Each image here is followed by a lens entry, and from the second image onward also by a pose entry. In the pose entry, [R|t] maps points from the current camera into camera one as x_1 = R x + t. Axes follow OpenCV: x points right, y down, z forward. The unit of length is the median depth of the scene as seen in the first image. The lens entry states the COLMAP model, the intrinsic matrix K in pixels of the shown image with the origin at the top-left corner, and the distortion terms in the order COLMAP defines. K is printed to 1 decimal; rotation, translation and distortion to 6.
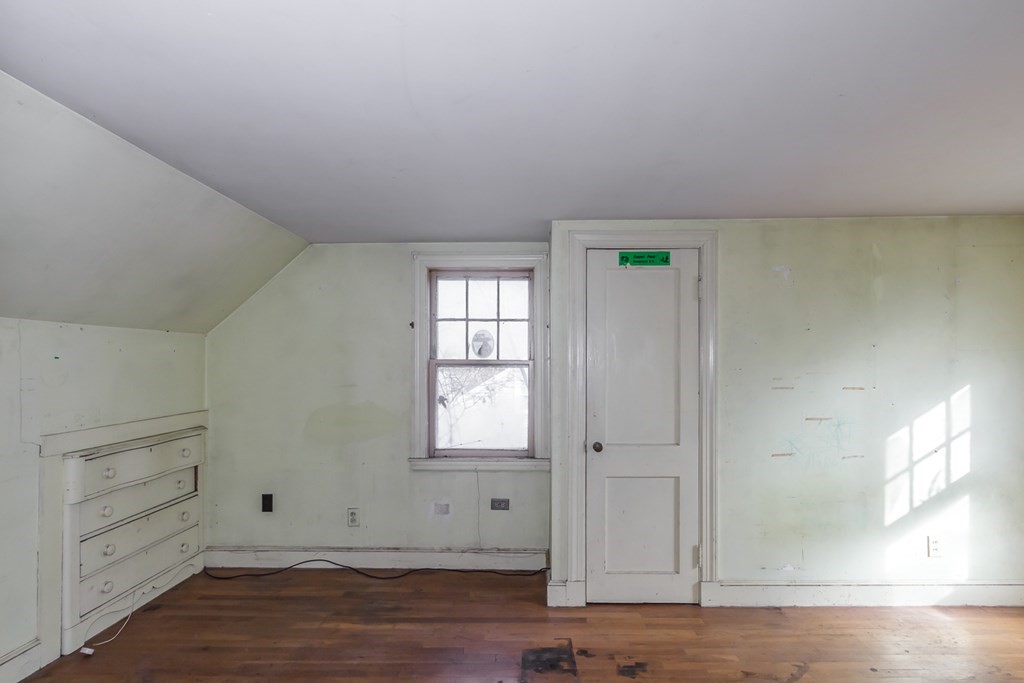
lens RADIAL K [[527.9, 0, 522.2], [0, 527.9, 368.4], [0, 0, 1]] dist [0.005773, 0.000343]
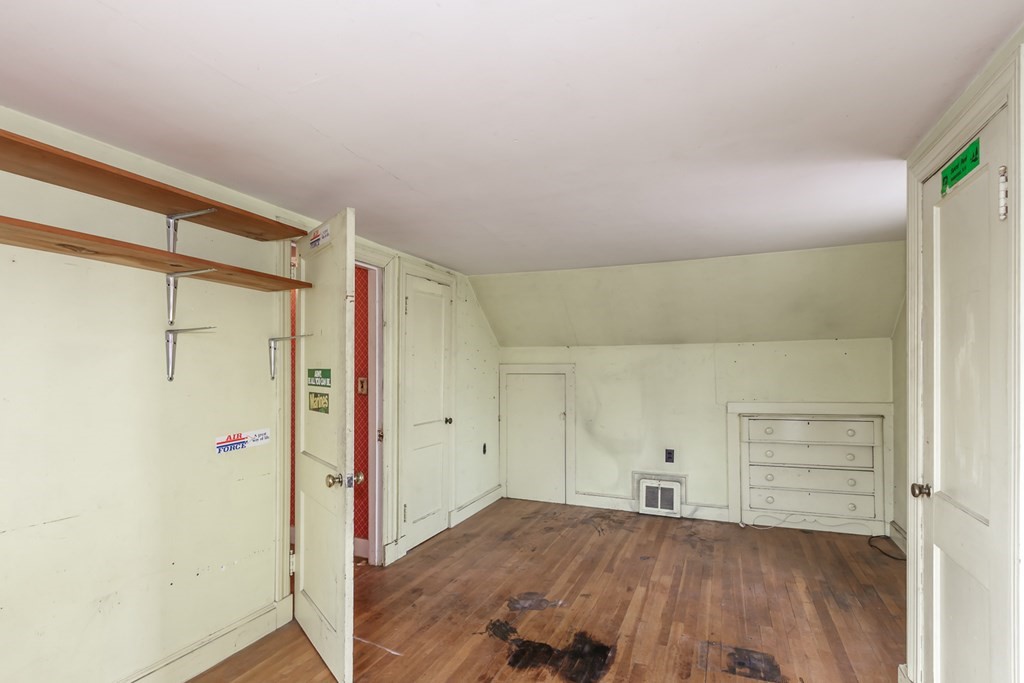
lens RADIAL K [[527.9, 0, 507.6], [0, 527.9, 363.4], [0, 0, 1]] dist [0.005773, 0.000343]
pose [[-0.384989, -0.003351, -0.922915, 0.995099], [0.006025, 0.999963, -0.006144, -0.006423], [0.922902, -0.007926, -0.384954, 0.837223]]
